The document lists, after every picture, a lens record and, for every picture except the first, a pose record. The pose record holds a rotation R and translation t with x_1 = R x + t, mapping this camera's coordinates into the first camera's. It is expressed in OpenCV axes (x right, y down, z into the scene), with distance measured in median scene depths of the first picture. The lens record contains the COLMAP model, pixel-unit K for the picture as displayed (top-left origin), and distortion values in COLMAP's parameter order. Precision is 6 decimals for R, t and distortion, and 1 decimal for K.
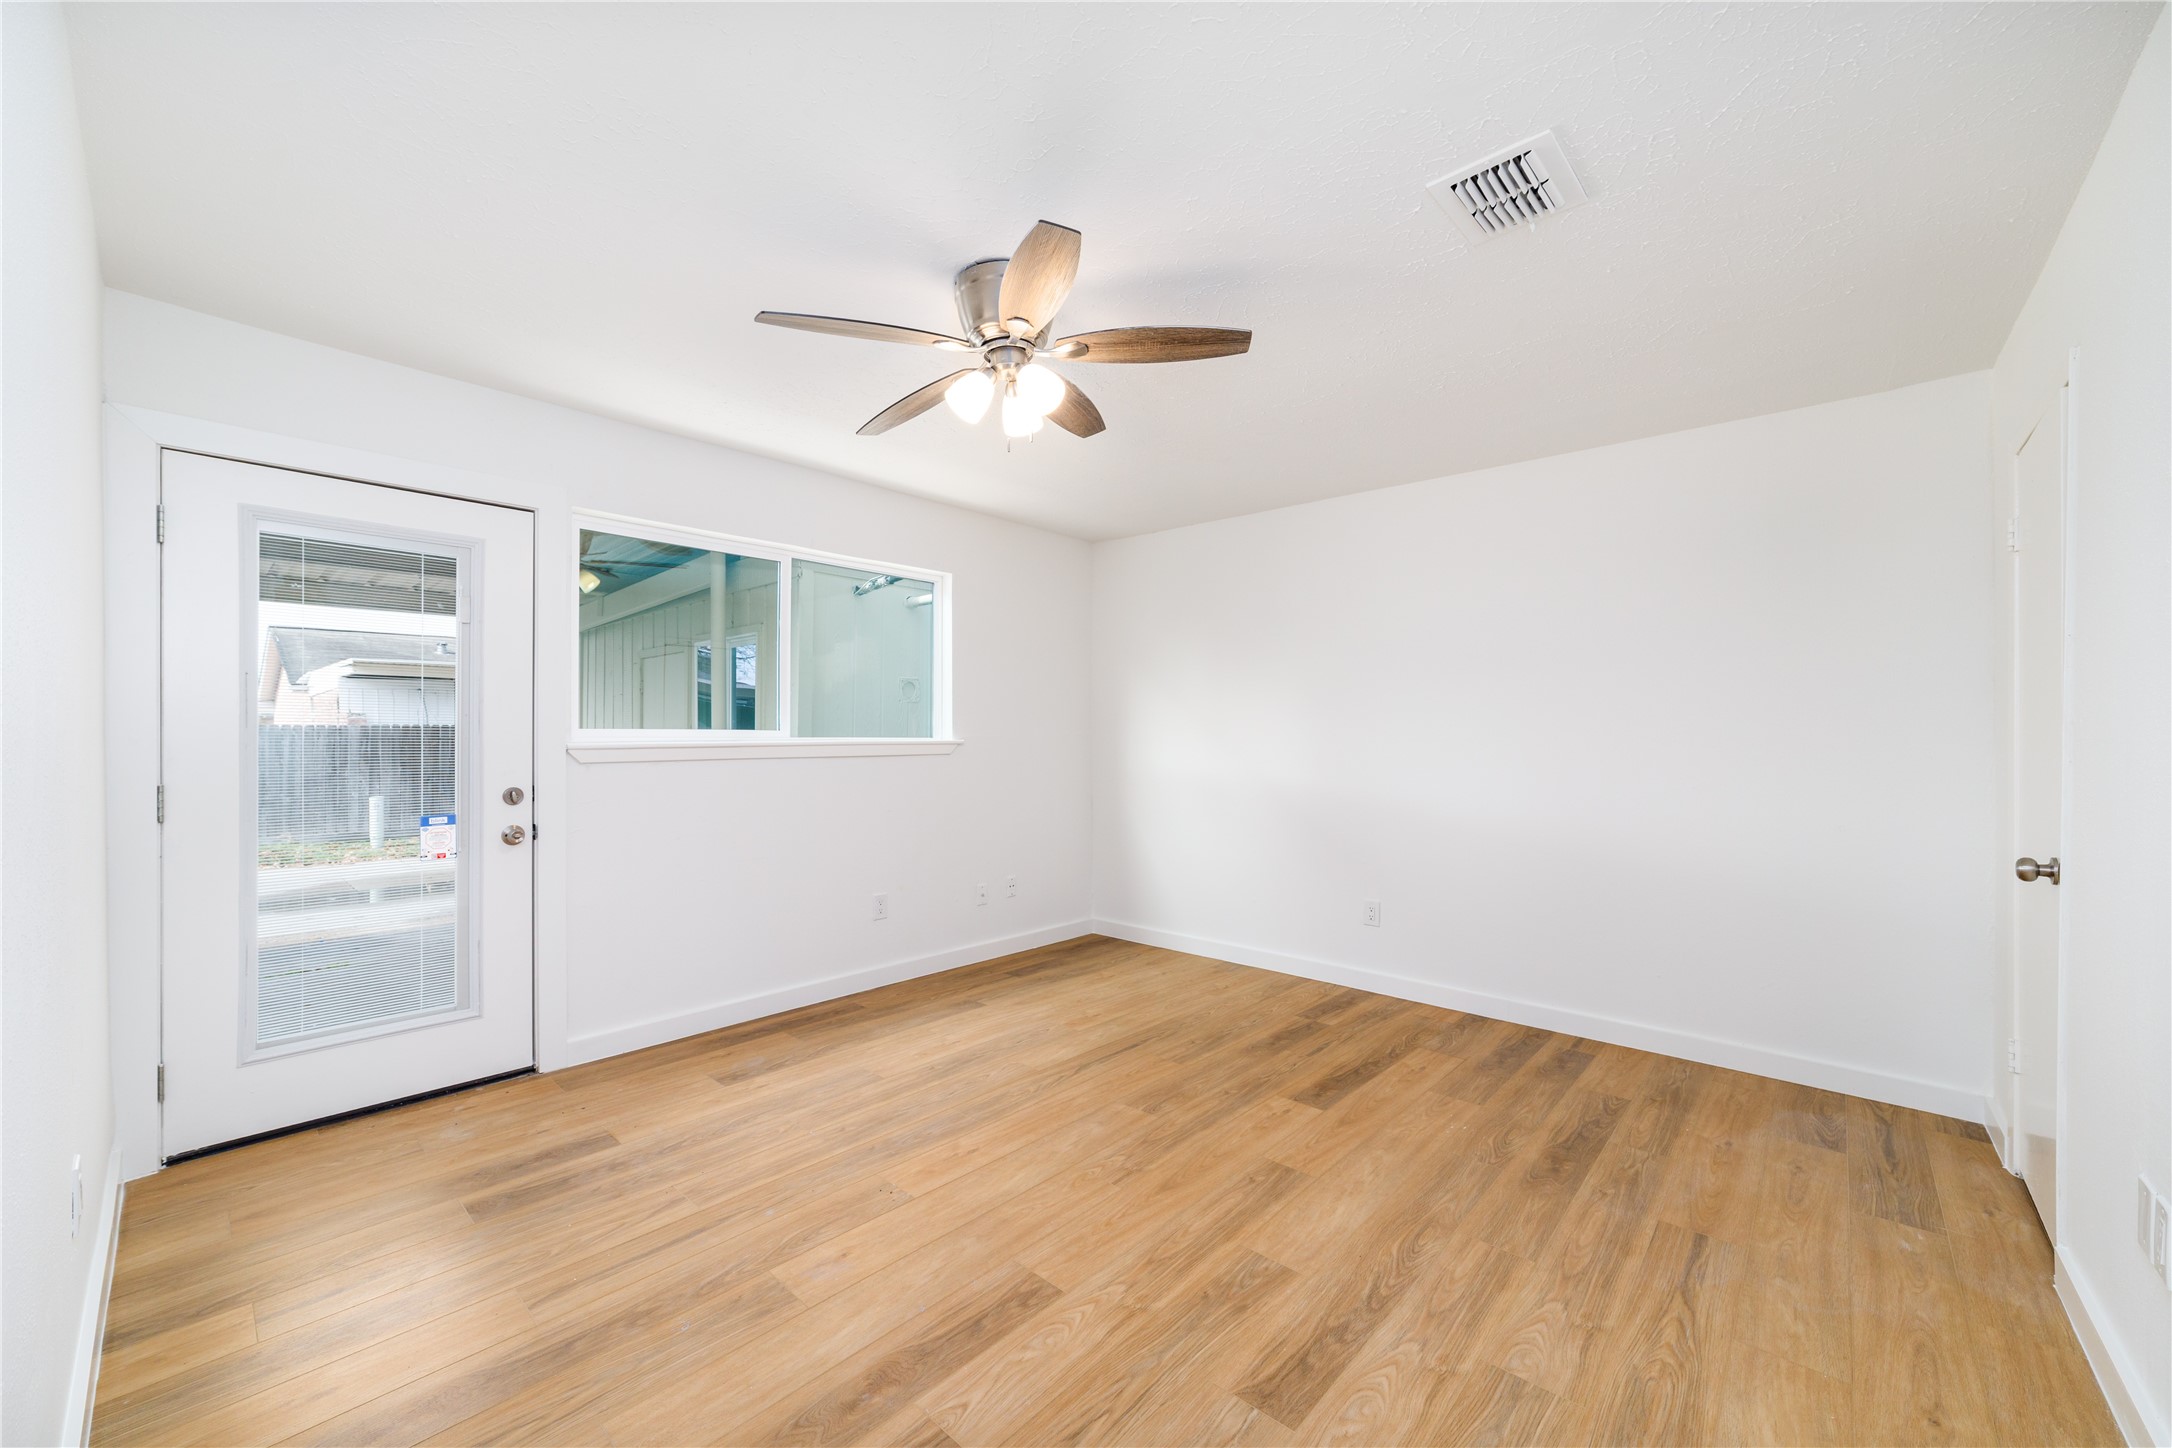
lens RADIAL K [[828.0, 0, 1082.7], [0, 828.0, 735.6], [0, 0, 1]] dist [-0.003871, -0.000162]
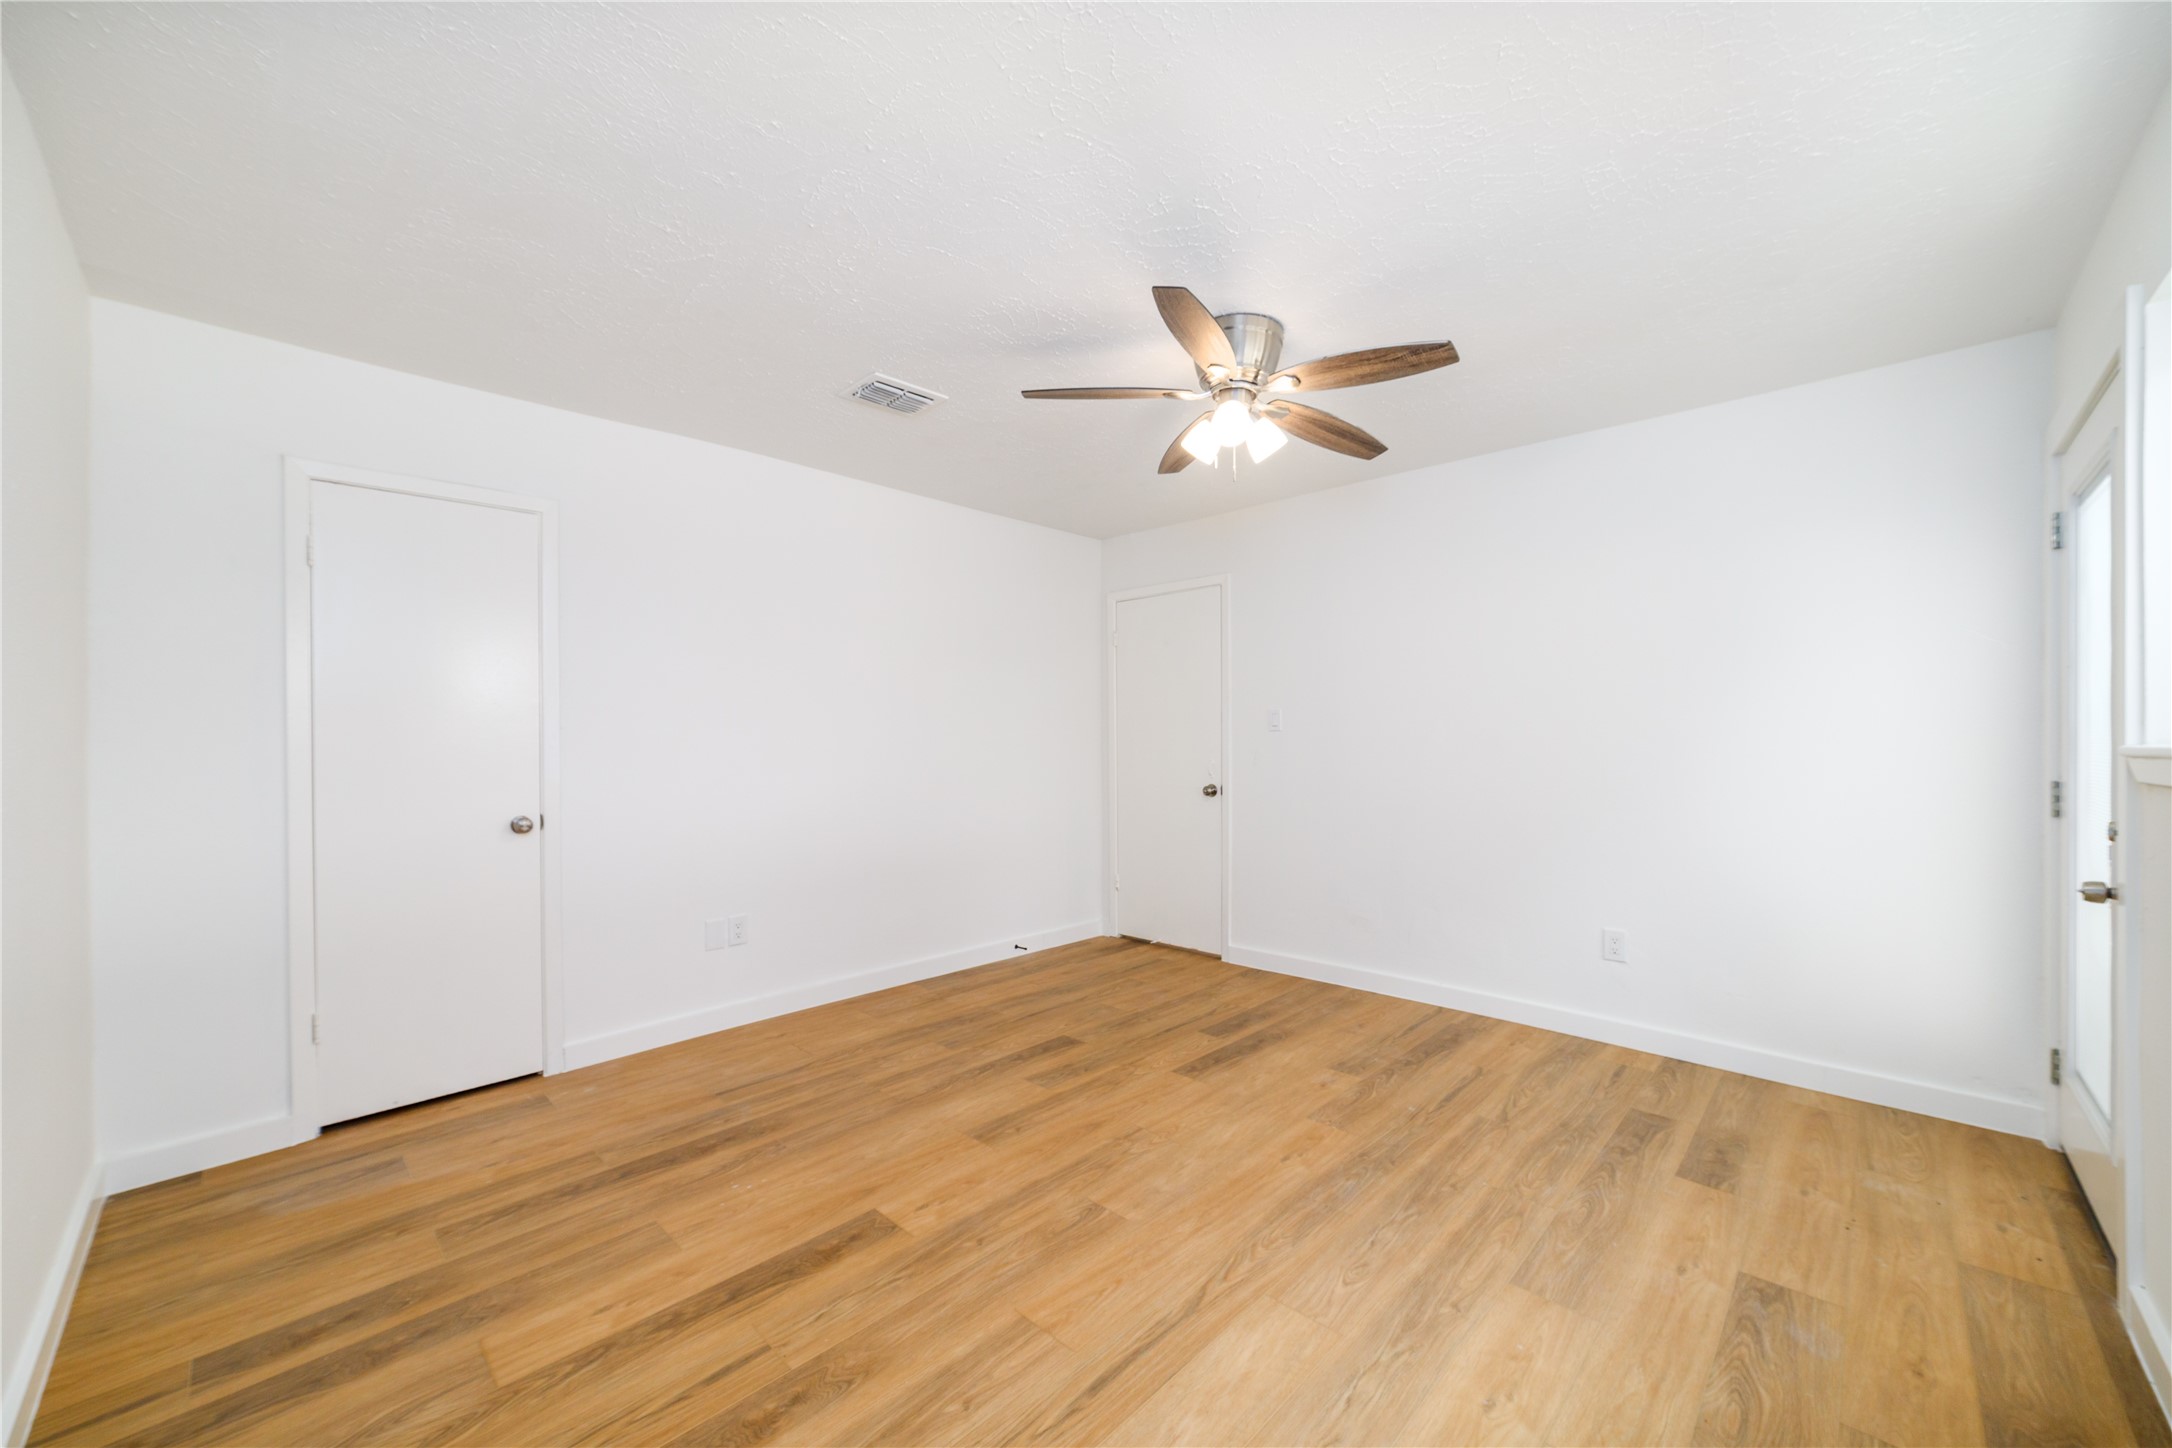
lens RADIAL K [[828.0, 0, 1088.3], [0, 828.0, 733.4], [0, 0, 1]] dist [-0.003871, -0.000162]
pose [[-0.999671, 0.000190, 0.025636, 0.074865], [0.000004, 0.999974, -0.007270, 0.006913], [-0.025636, -0.007267, -0.999645, 1.977881]]
